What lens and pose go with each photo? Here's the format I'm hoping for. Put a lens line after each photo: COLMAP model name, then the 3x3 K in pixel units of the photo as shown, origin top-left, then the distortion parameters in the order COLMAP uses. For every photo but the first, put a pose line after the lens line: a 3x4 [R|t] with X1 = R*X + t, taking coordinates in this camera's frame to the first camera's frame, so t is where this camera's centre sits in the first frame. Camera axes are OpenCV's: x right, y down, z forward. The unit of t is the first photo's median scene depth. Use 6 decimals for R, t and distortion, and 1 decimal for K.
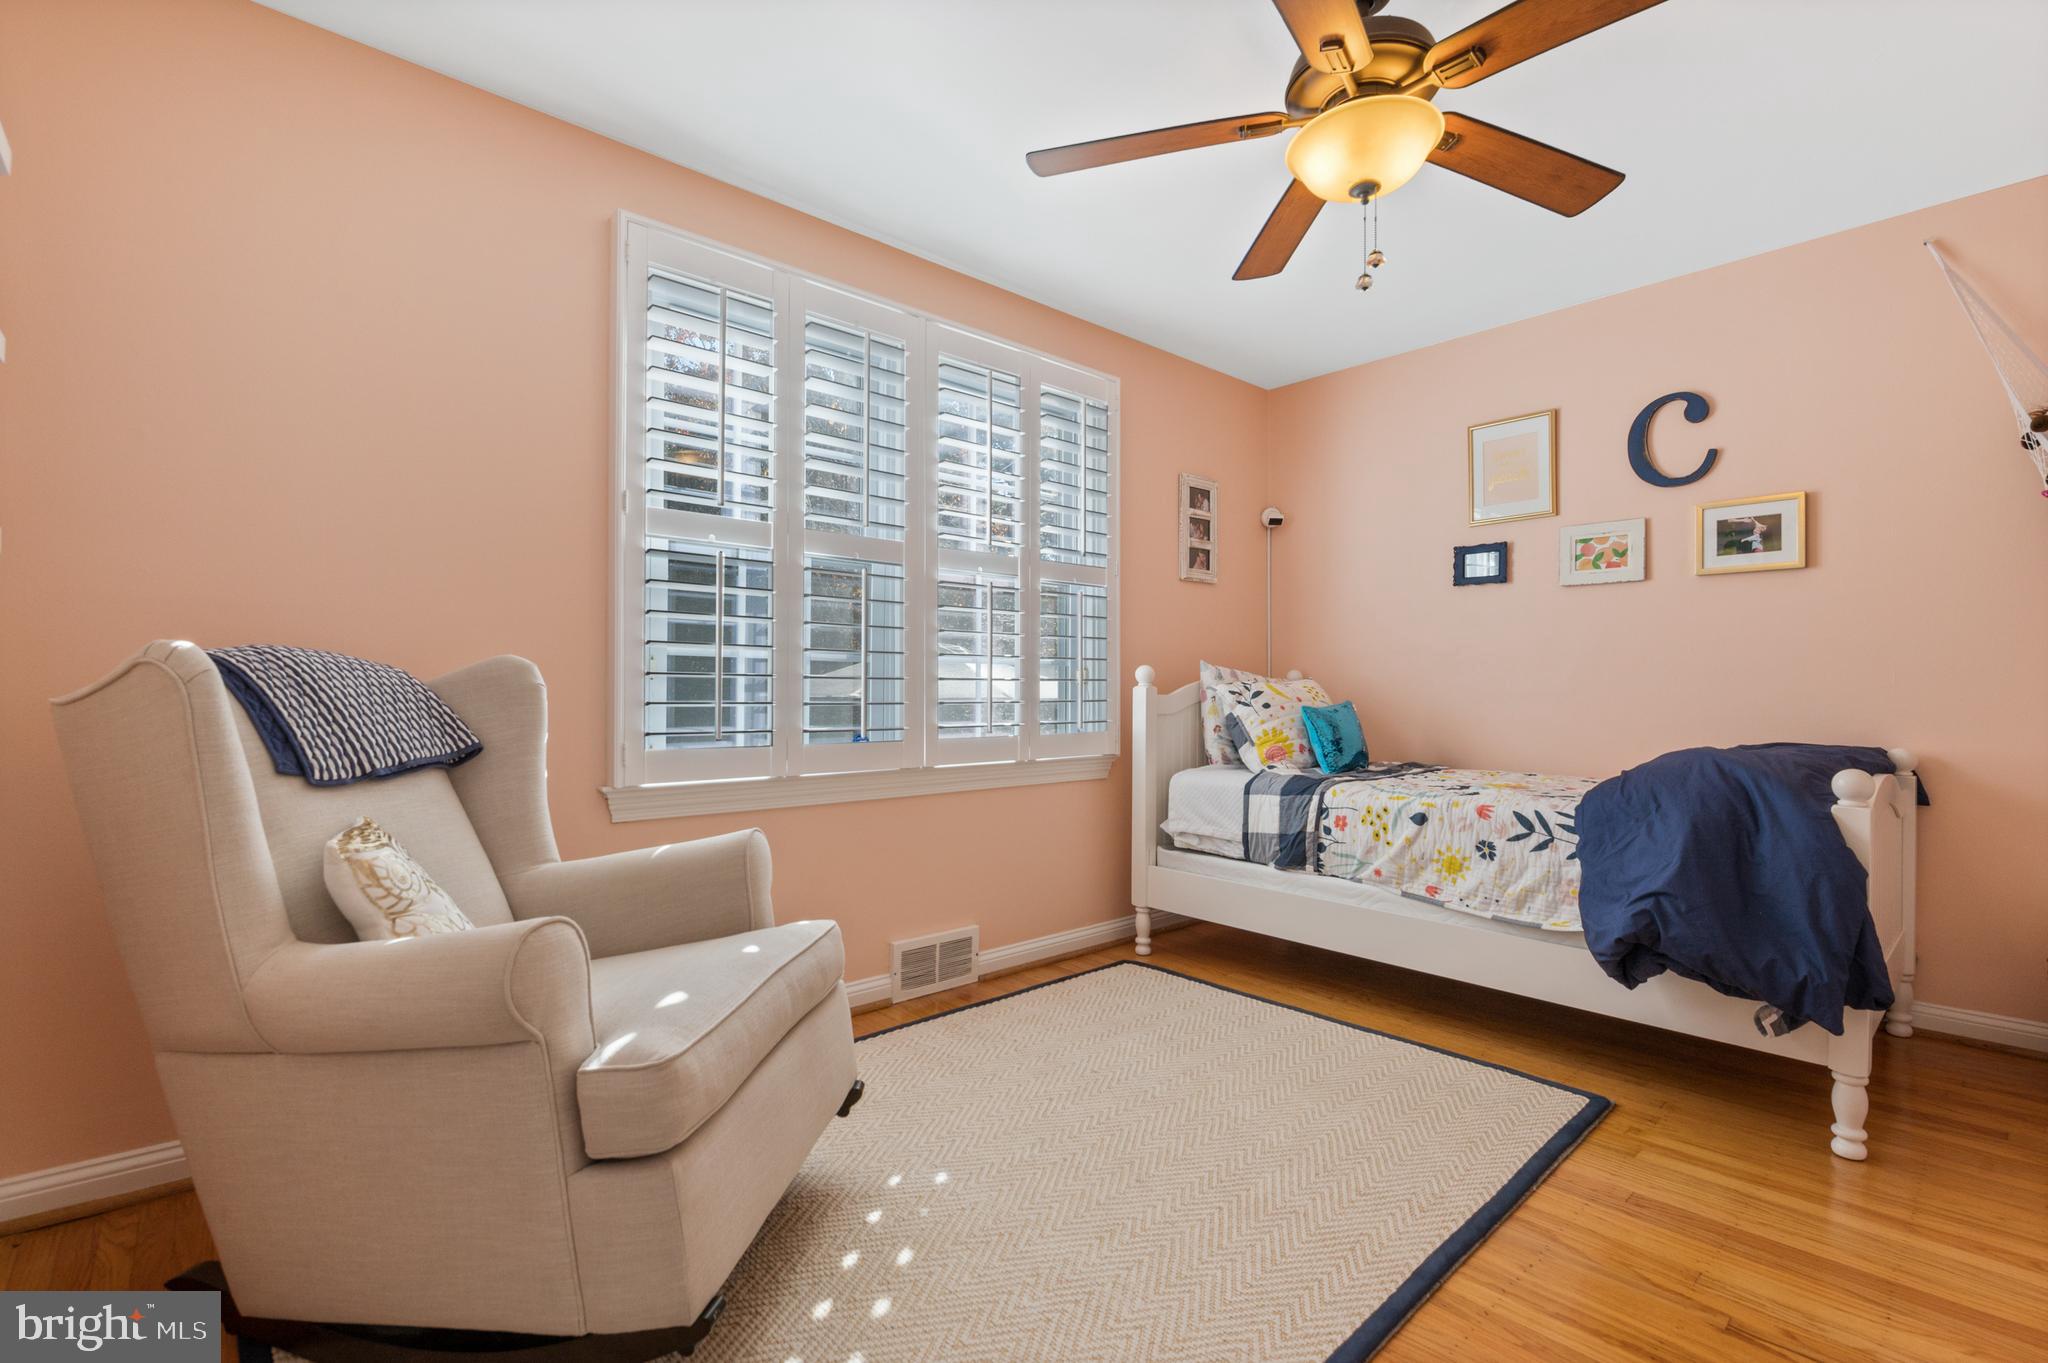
lens RADIAL K [[928.6, 0, 1025.8], [0, 928.6, 681.9], [0, 0, 1]] dist [0.000881, 0.000131]
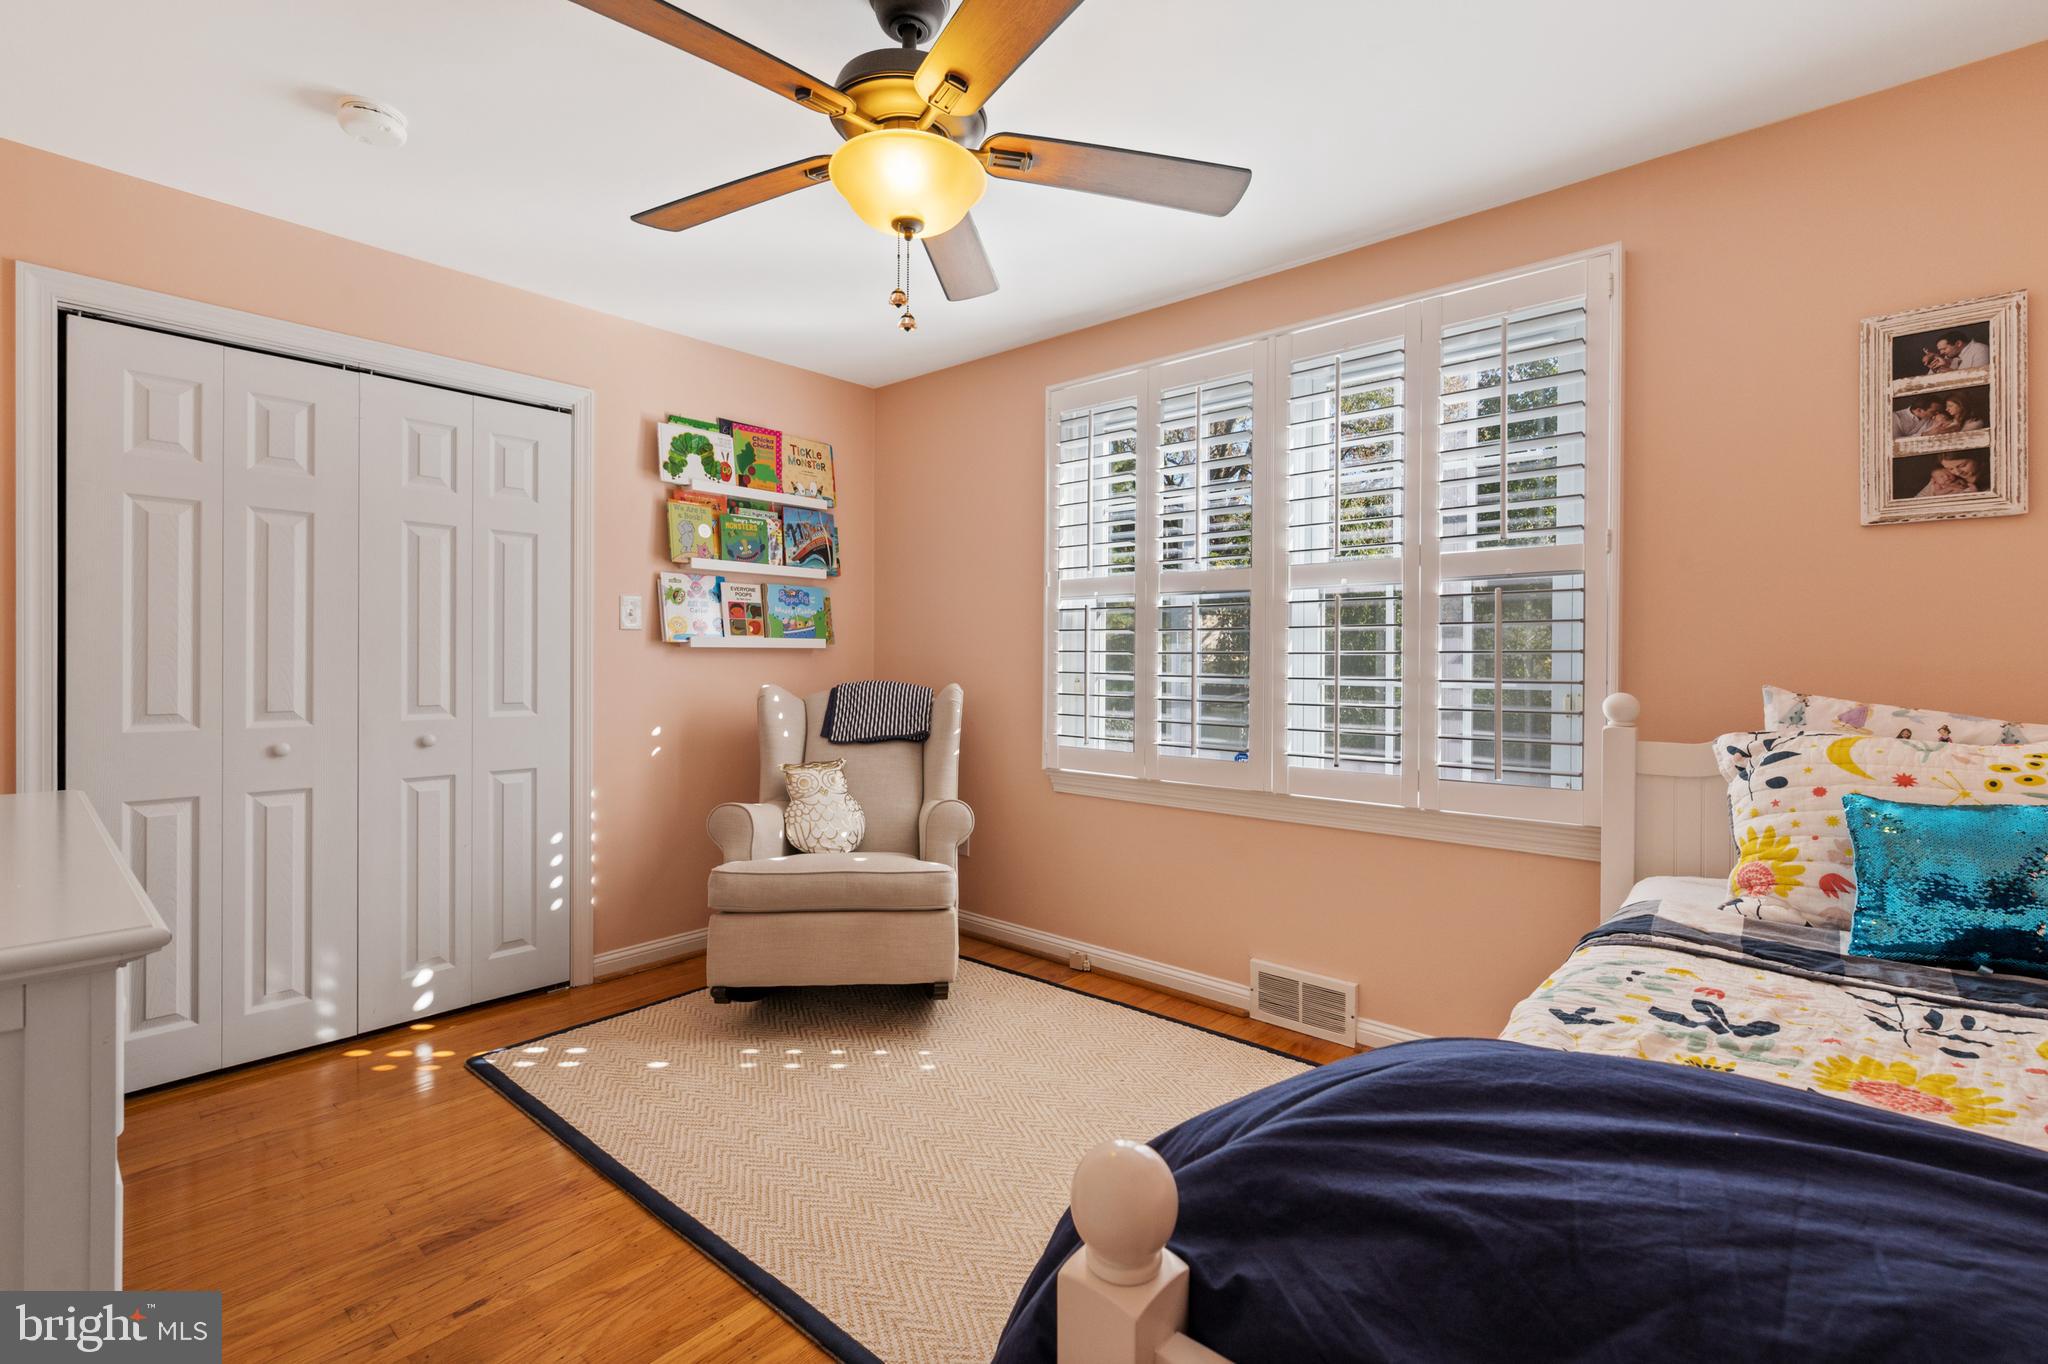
lens RADIAL K [[928.6, 0, 1063.6], [0, 928.6, 660.7], [0, 0, 1]] dist [0.000881, 0.000131]
pose [[0.118341, -0.001739, -0.992972, 0.718246], [0.001812, 0.999997, -0.001535, -0.040050], [0.992971, -0.001617, 0.118344, 0.565433]]
